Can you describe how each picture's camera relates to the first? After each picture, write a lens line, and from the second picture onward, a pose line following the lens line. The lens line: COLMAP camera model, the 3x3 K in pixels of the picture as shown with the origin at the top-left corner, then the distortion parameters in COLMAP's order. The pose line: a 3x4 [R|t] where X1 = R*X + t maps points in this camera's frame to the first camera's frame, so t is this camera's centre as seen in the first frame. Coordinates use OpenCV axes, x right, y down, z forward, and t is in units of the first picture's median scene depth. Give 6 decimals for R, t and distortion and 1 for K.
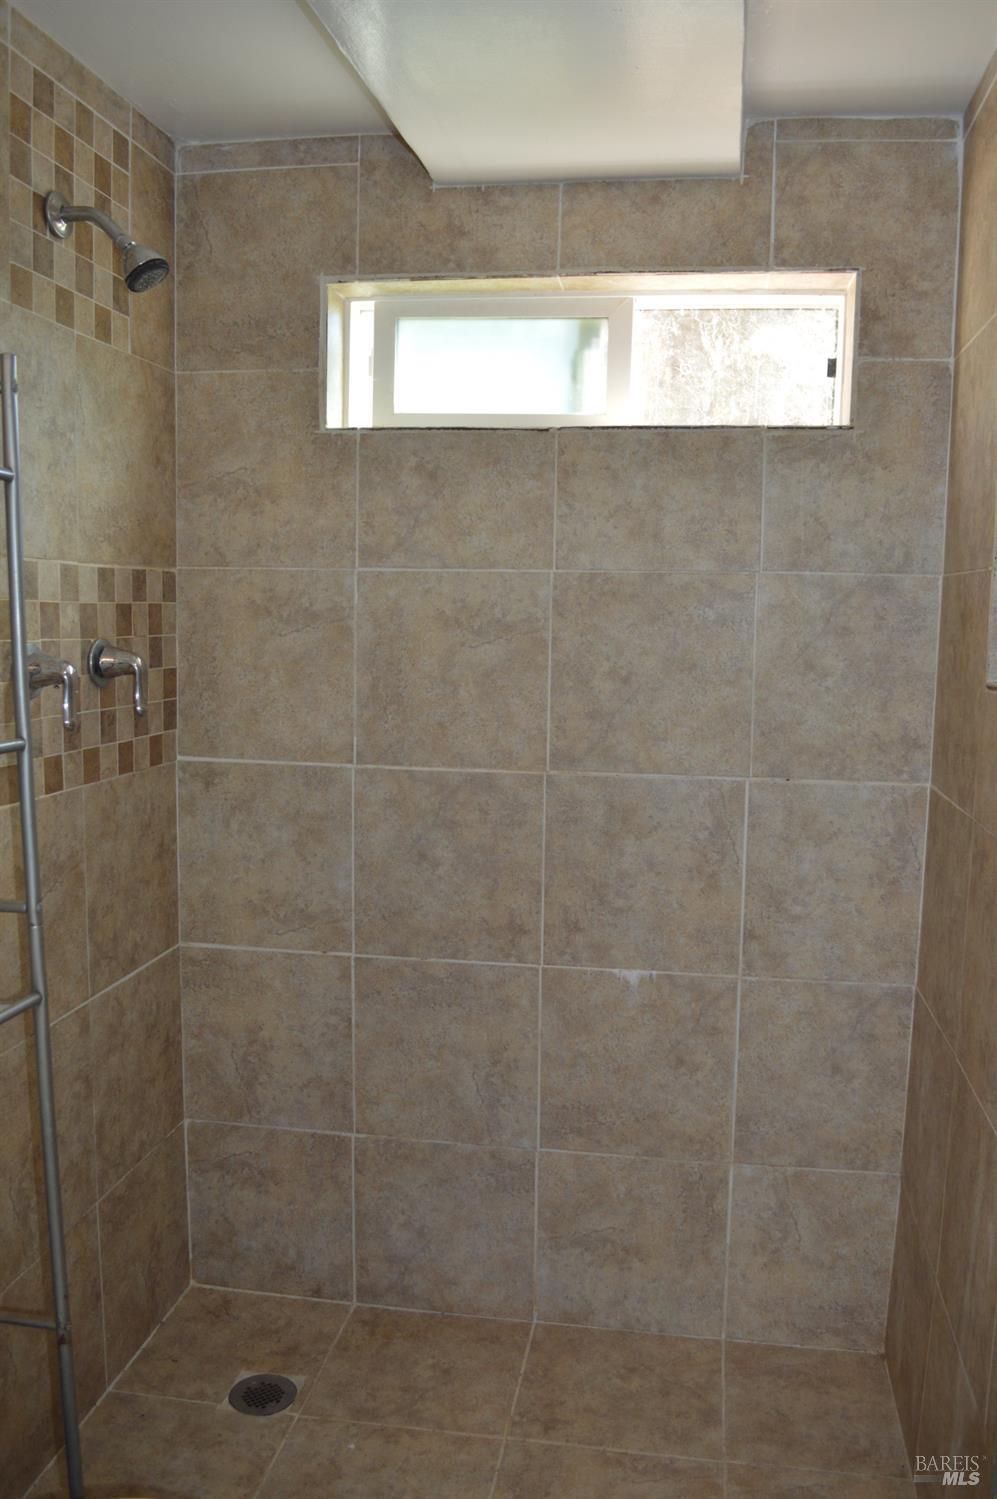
lens RADIAL K [[1190.3, 0, 506.7], [0, 1190.3, 747.4], [0, 0, 1]] dist [-0.080262, 0.012083]
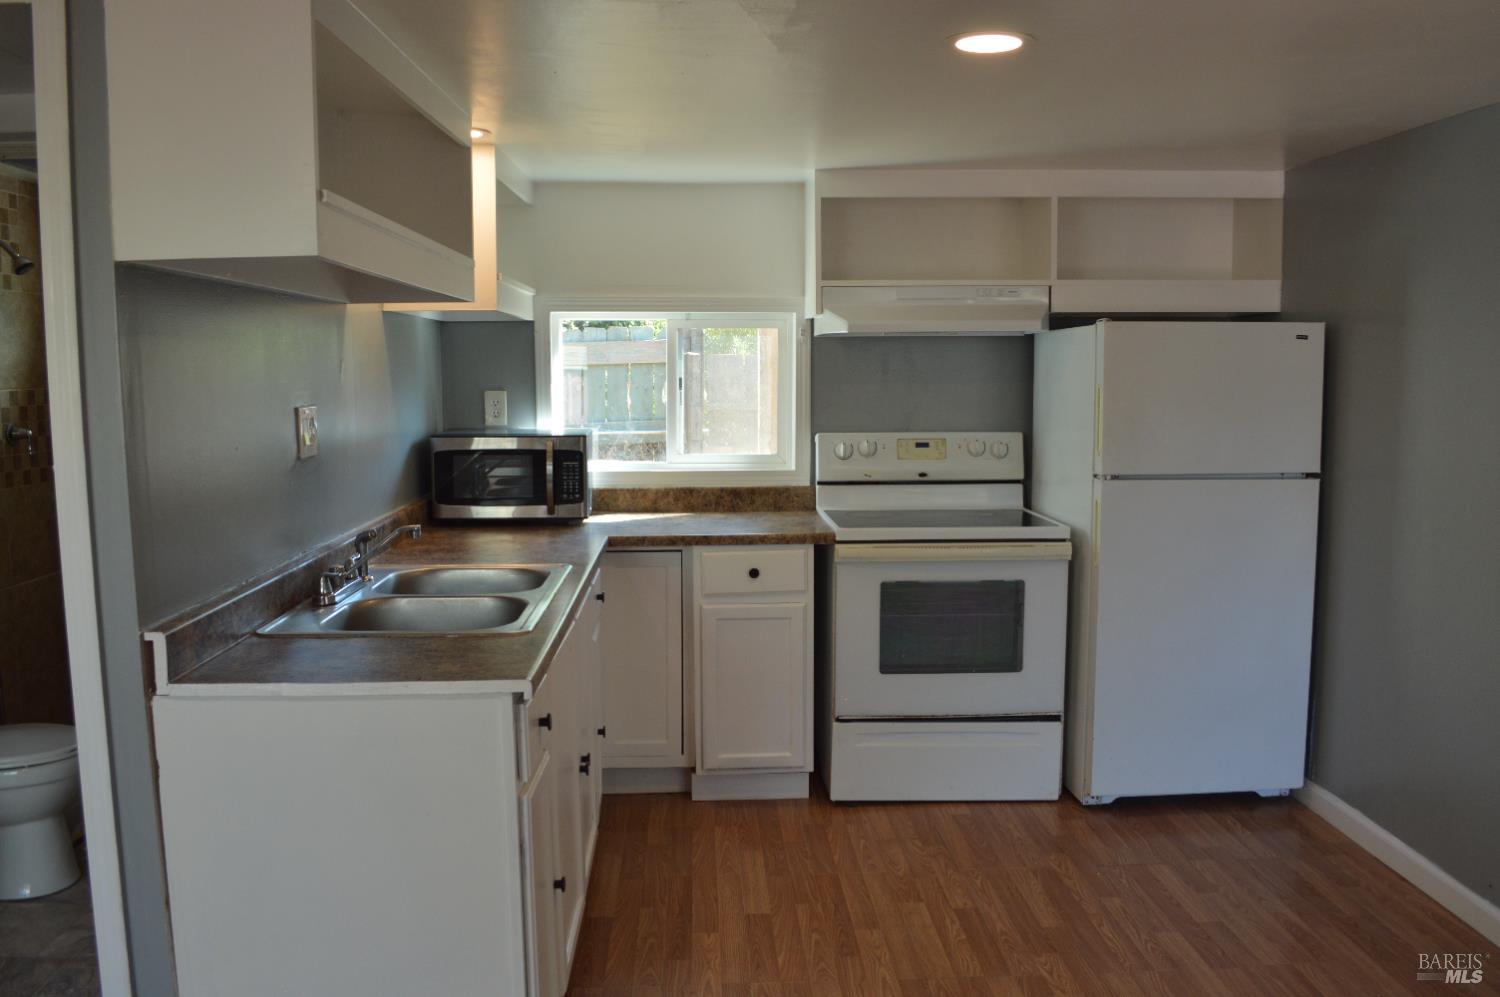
lens RADIAL K [[1191.1, 0, 750.6], [0, 1191.1, 500.6], [0, 0, 1]] dist [-0.080262, 0.012083]
pose [[0.978012, -0.042799, 0.204110, 0.525704], [0.045186, 0.998954, -0.007047, 0.122749], [-0.203595, 0.016115, 0.978923, -1.308252]]
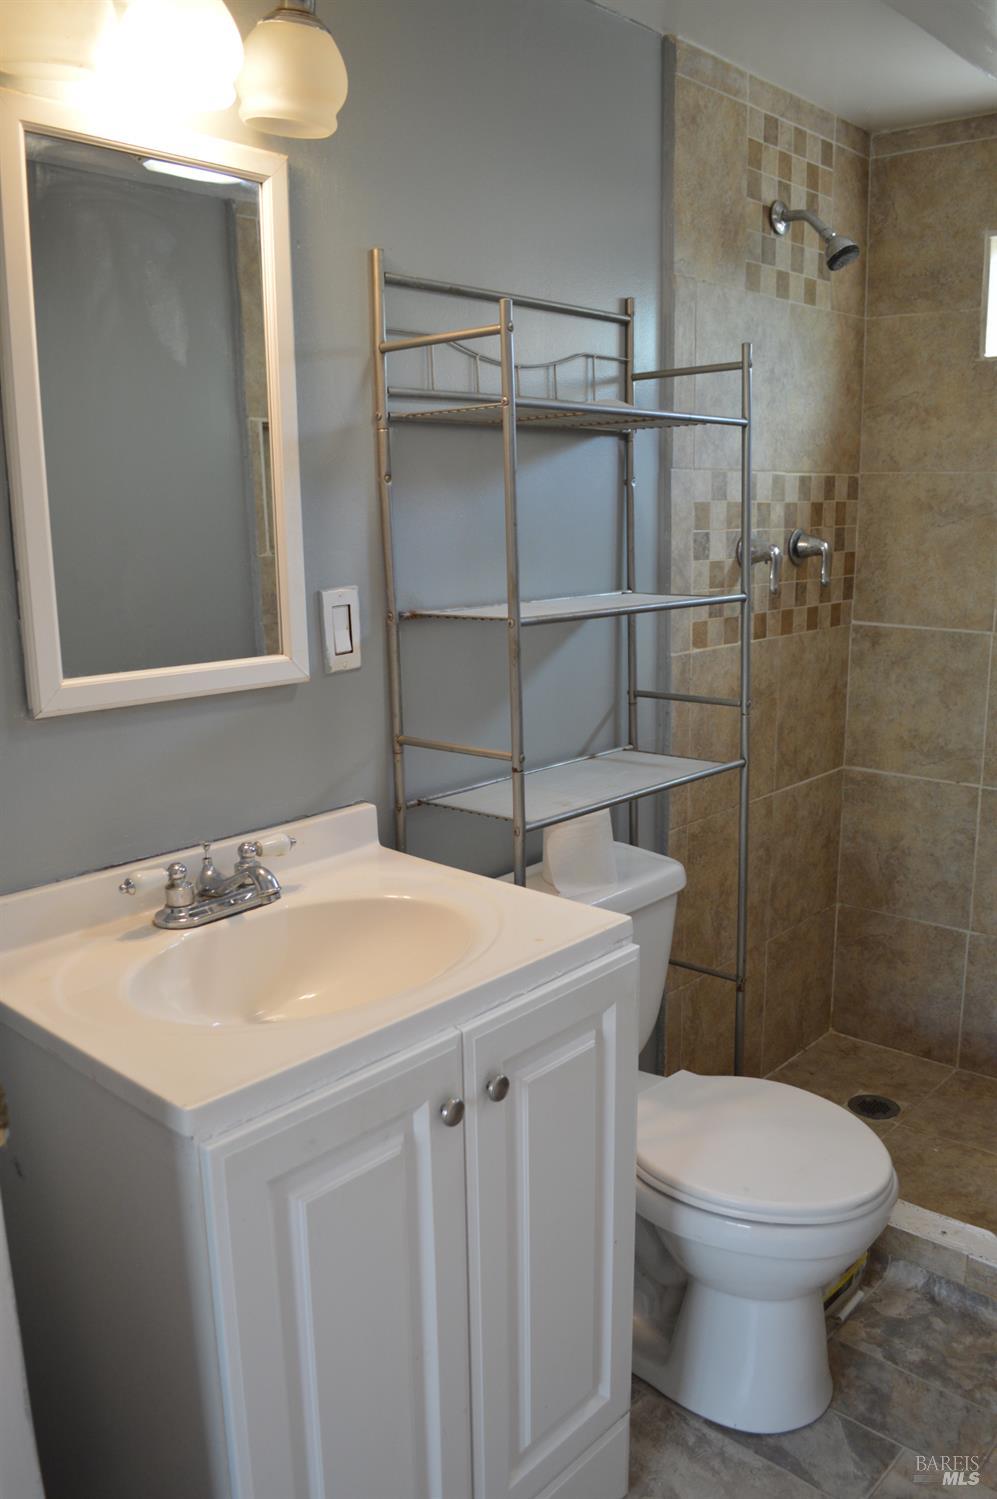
lens RADIAL K [[1190.3, 0, 507.6], [0, 1190.3, 748.7], [0, 0, 1]] dist [-0.080262, 0.012083]
pose [[0.841676, 0.088765, -0.532638, 0.111544], [-0.039425, 0.993865, 0.103330, 0.029871], [0.538542, -0.065971, 0.840012, -0.315413]]
